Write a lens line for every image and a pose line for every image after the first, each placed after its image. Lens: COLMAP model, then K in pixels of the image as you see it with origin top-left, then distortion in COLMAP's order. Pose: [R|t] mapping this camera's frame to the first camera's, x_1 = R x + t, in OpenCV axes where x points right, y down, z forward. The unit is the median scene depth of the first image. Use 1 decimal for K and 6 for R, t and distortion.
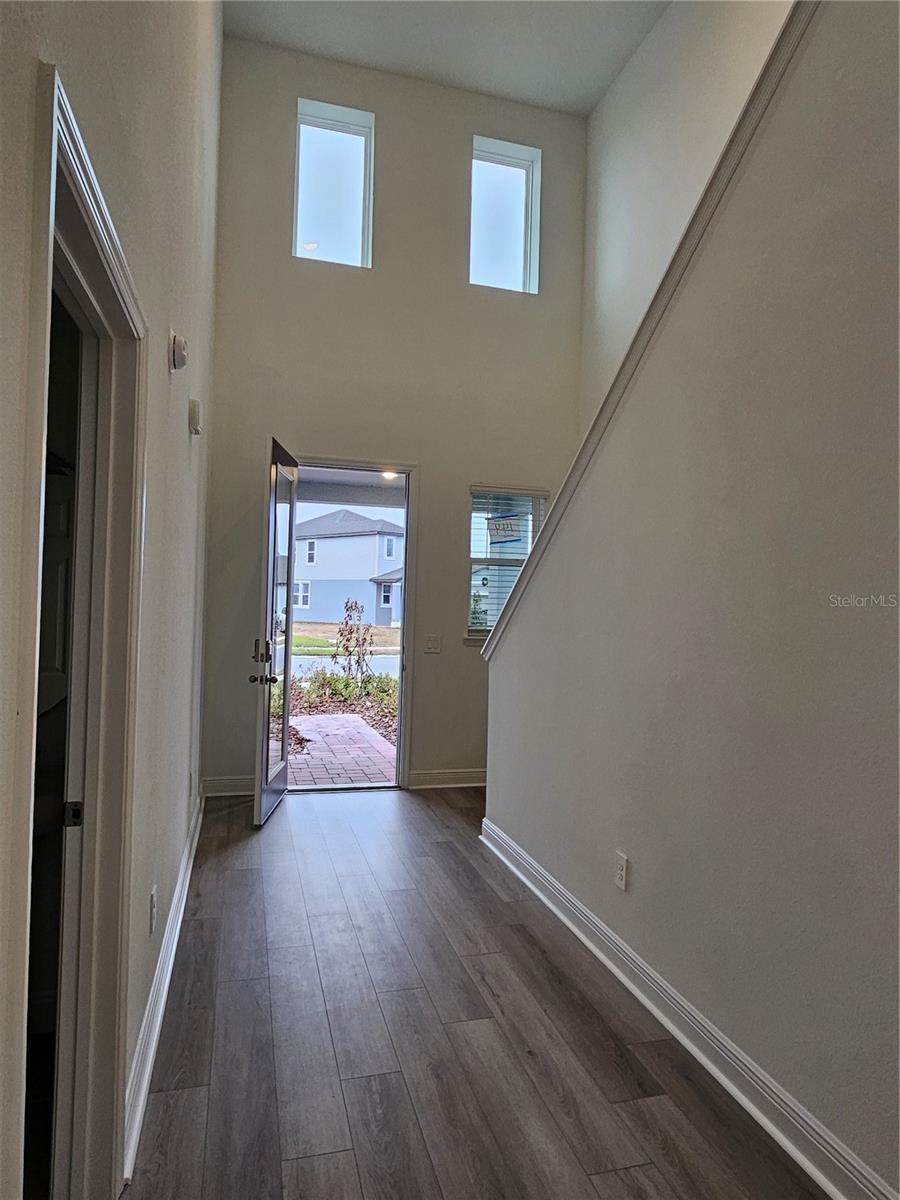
lens RADIAL K [[487.1, 0, 442.8], [0, 487.1, 599.2], [0, 0, 1]] dist [-0.000499, 0.000507]
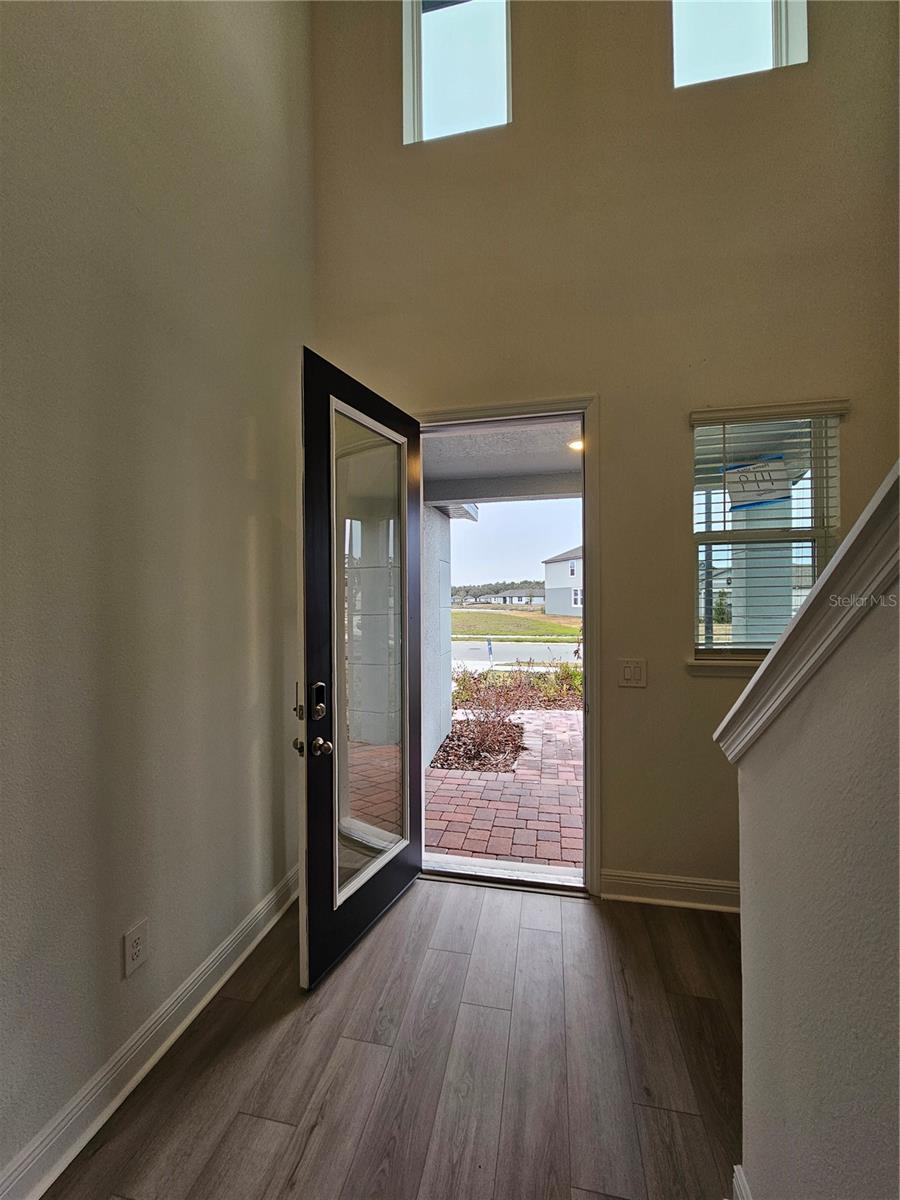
lens RADIAL K [[487.1, 0, 442.8], [0, 487.1, 599.2], [0, 0, 1]] dist [-0.000499, 0.000507]
pose [[0.904343, -0.037450, -0.425160, 0.029217], [0.032928, 0.999296, -0.017983, -0.001863], [0.425534, 0.002263, 0.904940, 0.307882]]
